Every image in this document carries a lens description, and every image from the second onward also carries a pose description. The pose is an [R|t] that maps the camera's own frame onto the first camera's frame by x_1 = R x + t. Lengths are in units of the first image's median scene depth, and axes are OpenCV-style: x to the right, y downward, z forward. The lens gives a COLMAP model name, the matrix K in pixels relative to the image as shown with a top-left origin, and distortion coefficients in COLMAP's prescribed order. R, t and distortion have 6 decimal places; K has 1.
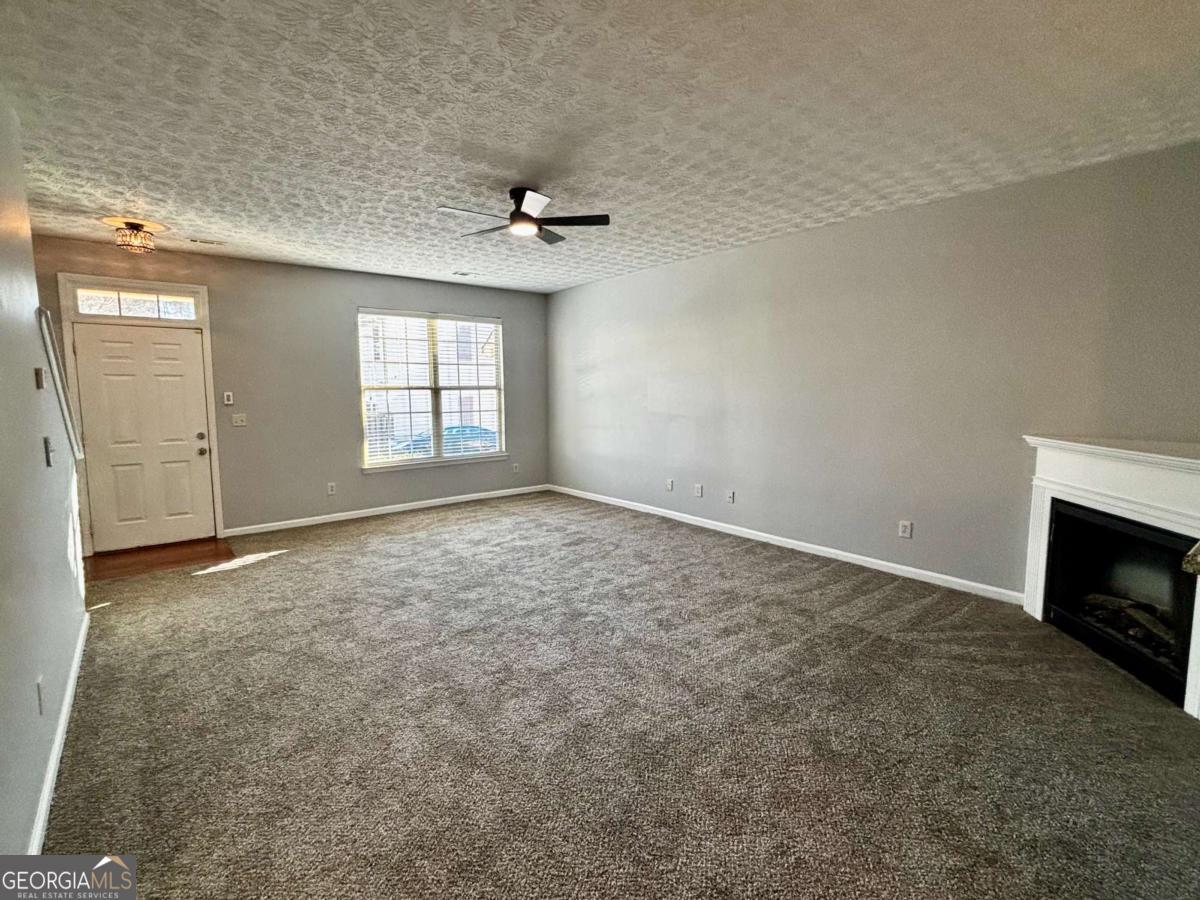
lens RADIAL K [[571.4, 0, 593.6], [0, 571.4, 447.3], [0, 0, 1]] dist [0.018543, -0.000455]
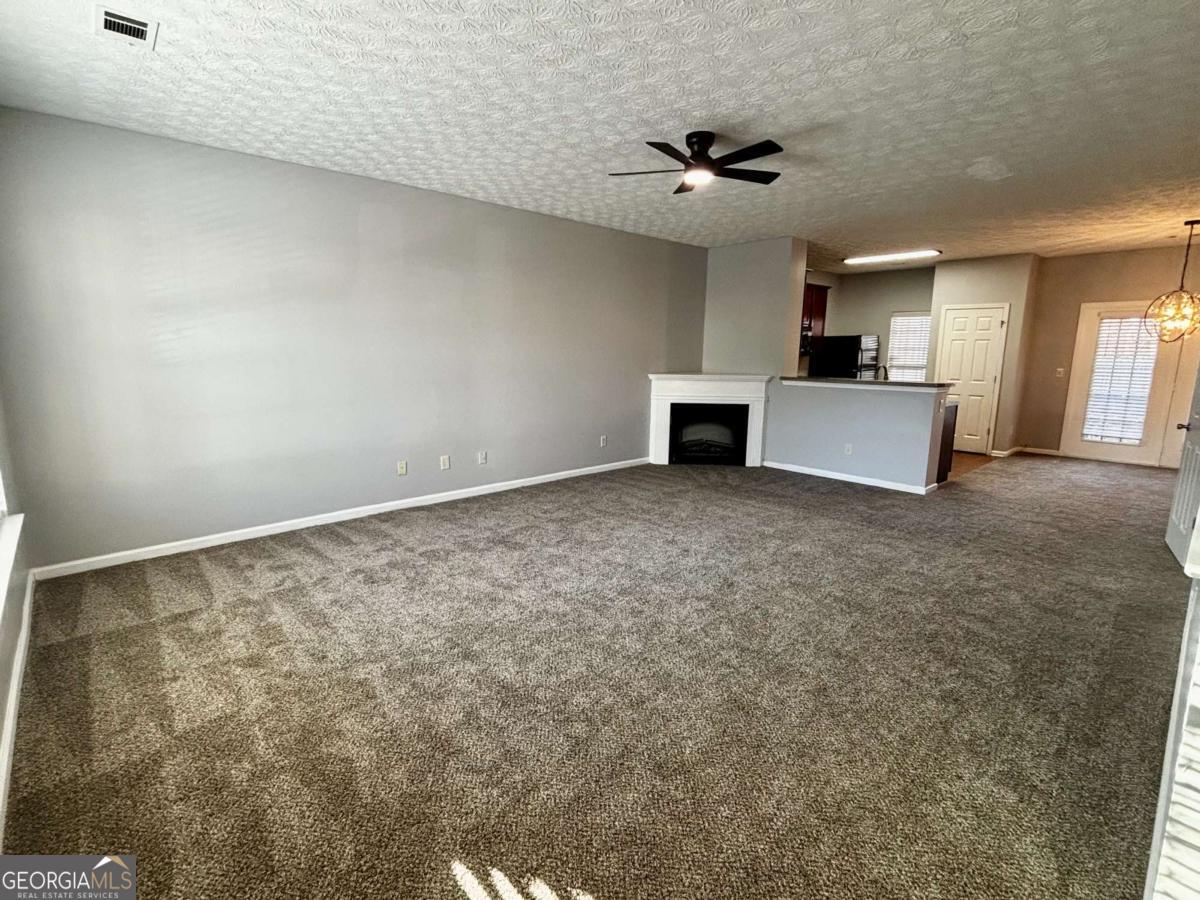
lens RADIAL K [[569.1, 0, 595.7], [0, 569.1, 446.7], [0, 0, 1]] dist [0.005848, -0.006783]
pose [[-0.071186, -0.170074, 0.982857, -0.769852], [0.093297, 0.979902, 0.176320, -0.090225], [-0.993090, 0.104249, -0.053887, 0.889703]]
